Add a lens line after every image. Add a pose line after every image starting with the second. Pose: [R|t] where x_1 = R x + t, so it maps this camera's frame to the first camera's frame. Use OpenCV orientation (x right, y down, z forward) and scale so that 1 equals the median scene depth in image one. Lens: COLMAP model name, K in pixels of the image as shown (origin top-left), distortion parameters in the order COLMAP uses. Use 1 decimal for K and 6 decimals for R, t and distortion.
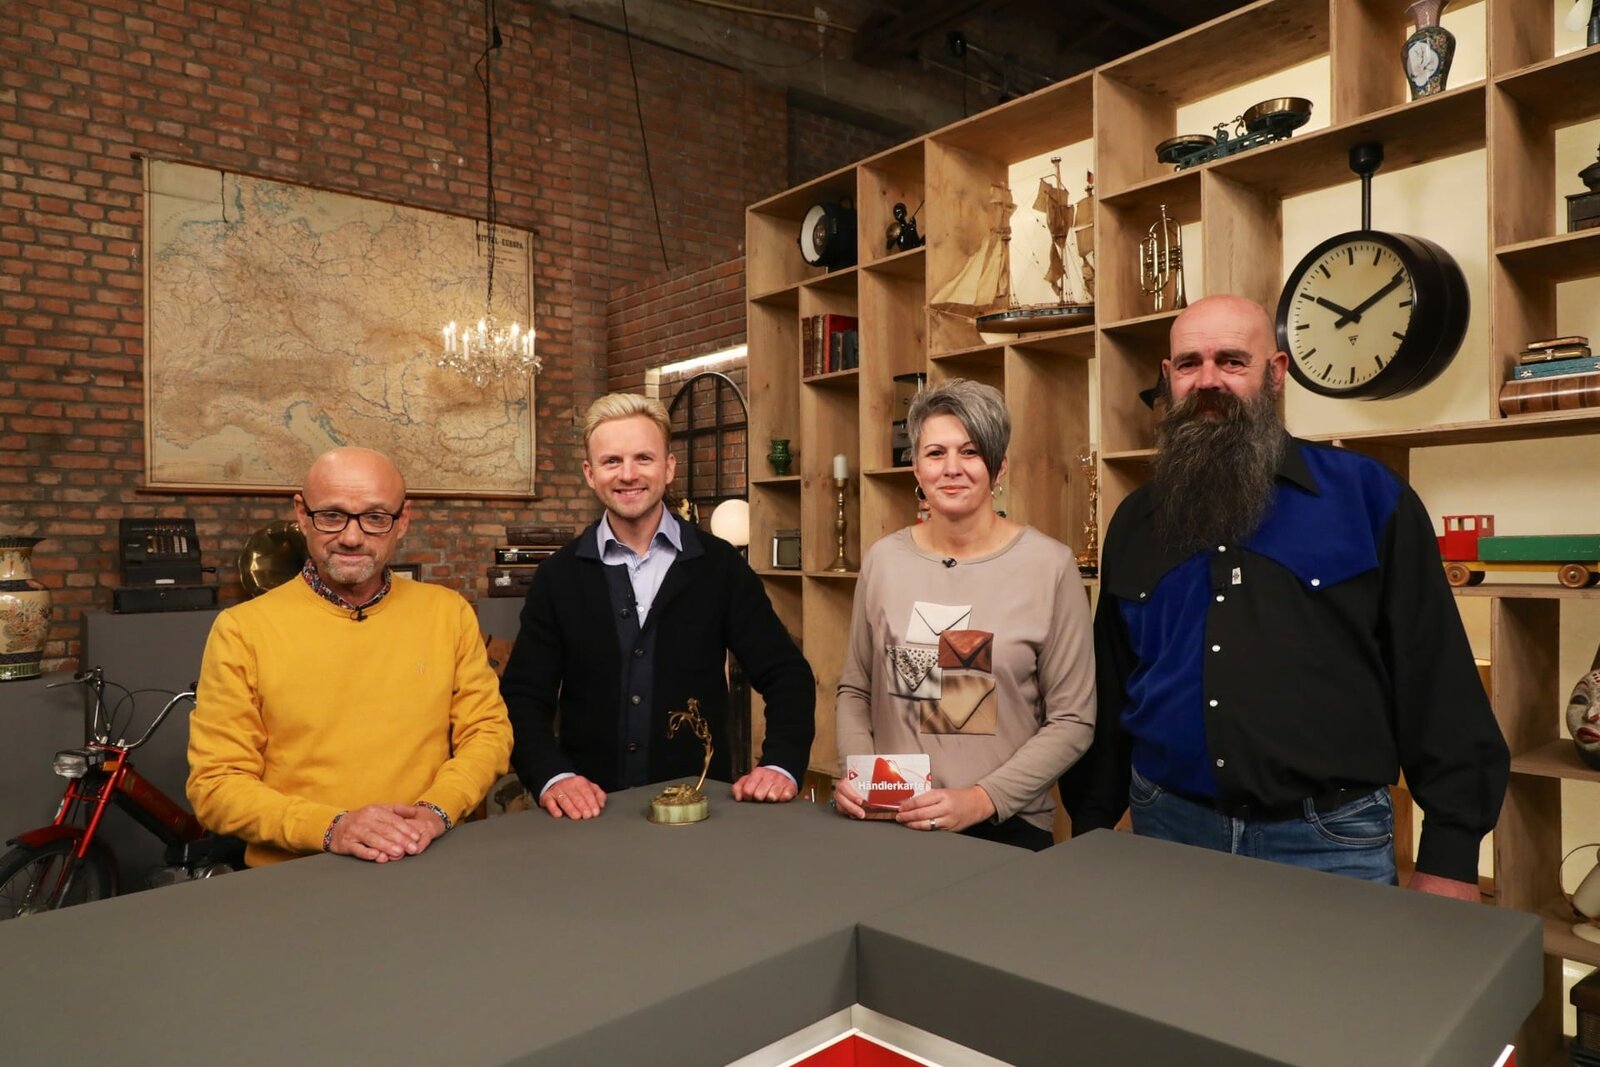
lens RADIAL K [[1061.5, 0, 808.4], [0, 1061.5, 540.2], [0, 0, 1]] dist [-0.000768, 0.003822]
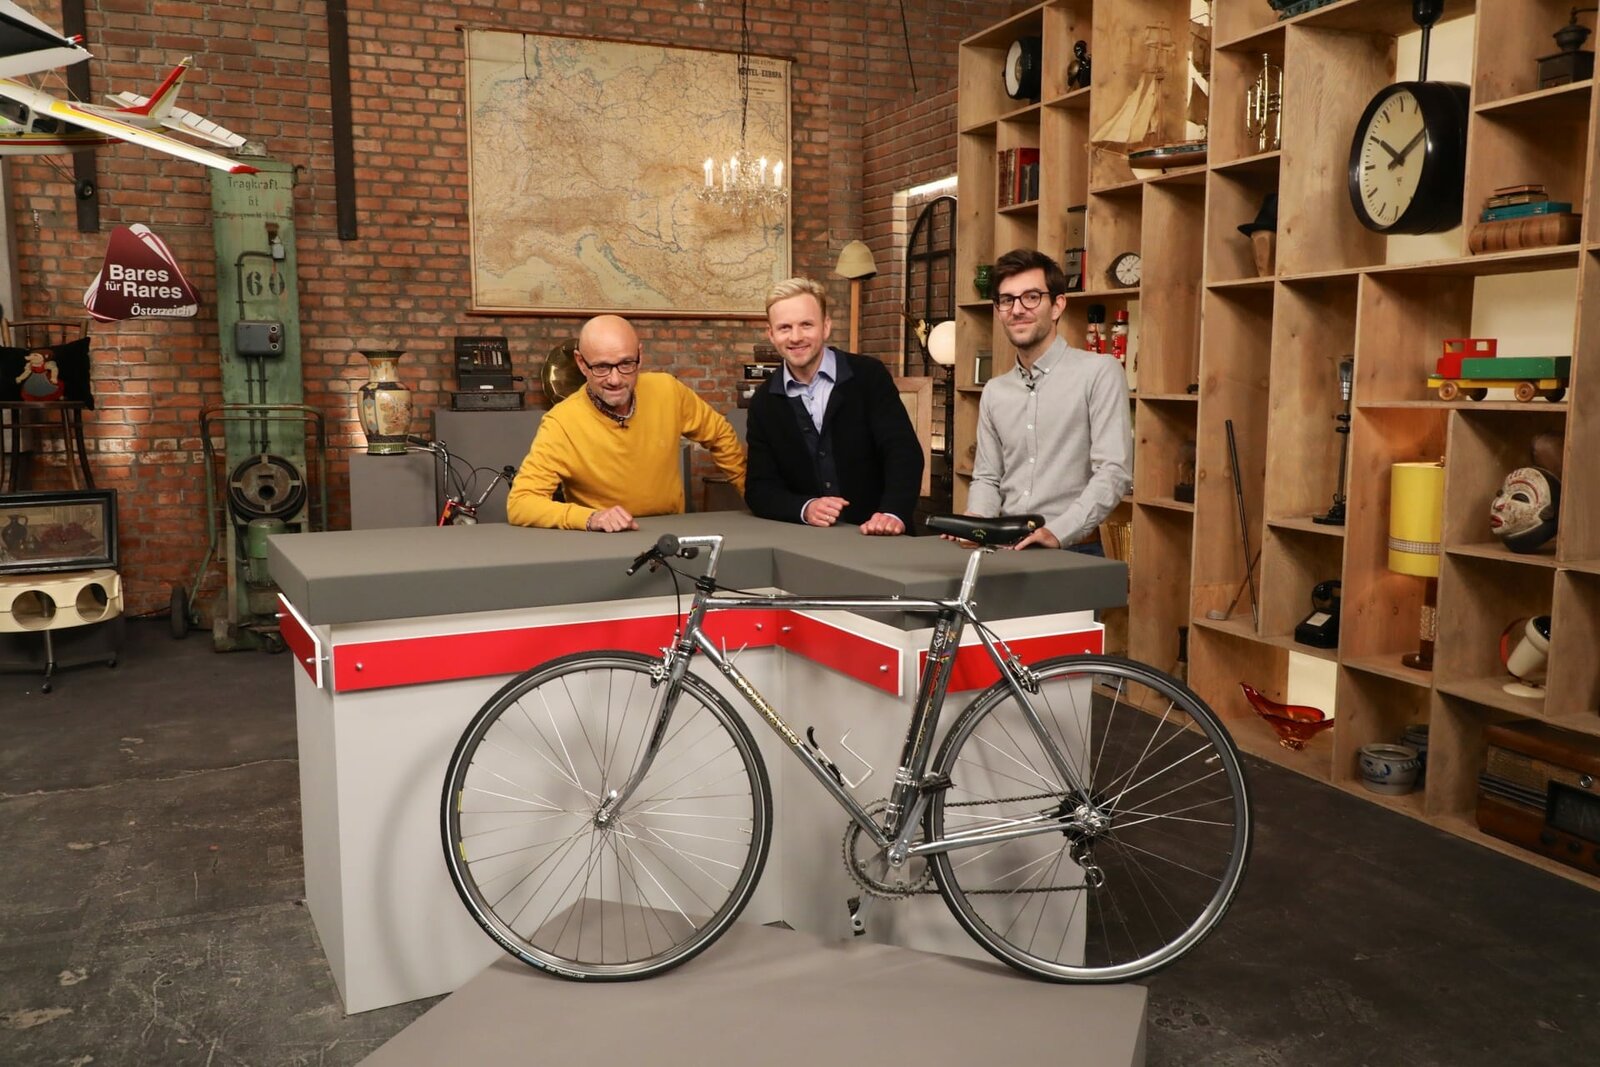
lens RADIAL K [[1296.1, 0, 809.3], [0, 1296.1, 537.0], [0, 0, 1]] dist [0.004911, 0.004148]
pose [[0.950838, 0.051506, -0.305377, 0.210342], [-0.010678, 0.990939, 0.133889, 0.004367], [0.309506, -0.124046, 0.942772, -0.314812]]
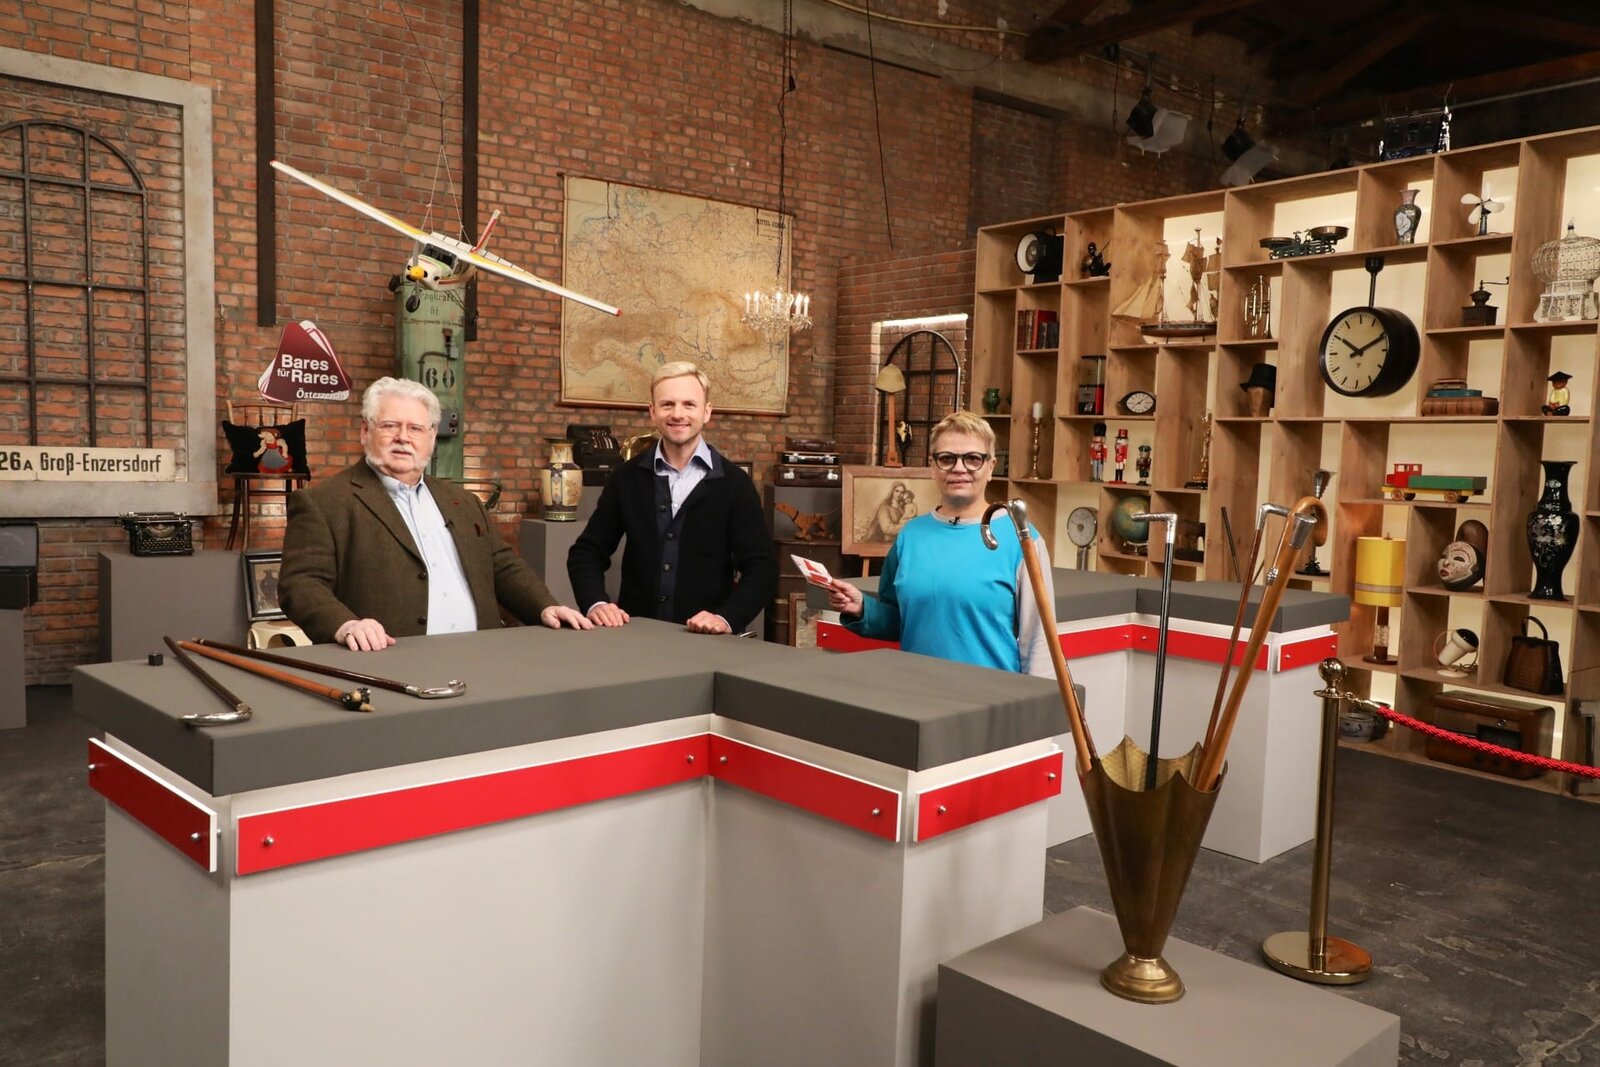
lens RADIAL K [[1201.2, 0, 807.9], [0, 1201.2, 540.7], [0, 0, 1]] dist [0.006283, 0.001928]
pose [[0.998404, 0.045066, -0.034051, -0.208453], [-0.042058, 0.995543, 0.084416, -0.012743], [0.037704, -0.082849, 0.995849, -0.667993]]
